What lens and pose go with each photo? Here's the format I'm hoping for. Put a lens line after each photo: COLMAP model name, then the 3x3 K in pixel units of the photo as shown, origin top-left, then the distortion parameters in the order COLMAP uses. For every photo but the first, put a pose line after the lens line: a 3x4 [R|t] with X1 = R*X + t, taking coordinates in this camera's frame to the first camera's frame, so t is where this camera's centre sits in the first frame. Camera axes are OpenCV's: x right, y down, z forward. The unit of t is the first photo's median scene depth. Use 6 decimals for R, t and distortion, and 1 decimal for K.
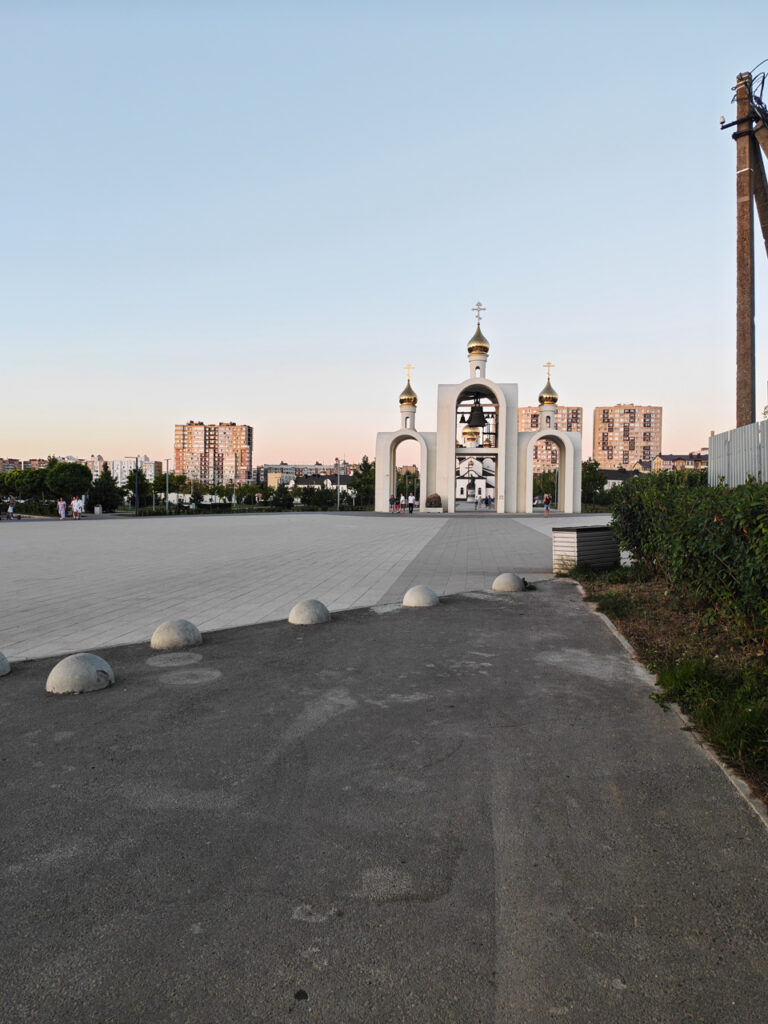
lens RADIAL K [[721.8, 0, 375.8], [0, 721.8, 513.5], [0, 0, 1]] dist [0.062009, -0.066112]
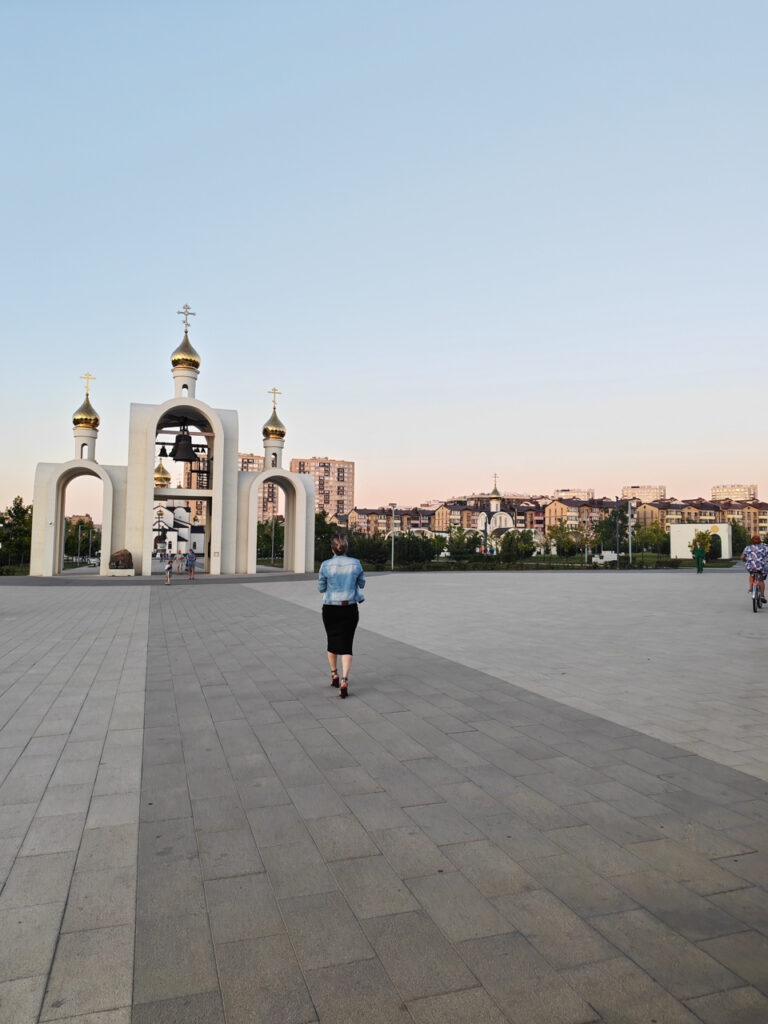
lens RADIAL K [[721.8, 0, 387.4], [0, 721.8, 499.0], [0, 0, 1]] dist [0.062009, -0.066112]
pose [[0.902134, 0.026995, 0.430611, 0.004956], [0.013515, 0.995783, -0.090742, -0.007917], [-0.431244, 0.087681, 0.897965, 0.218351]]
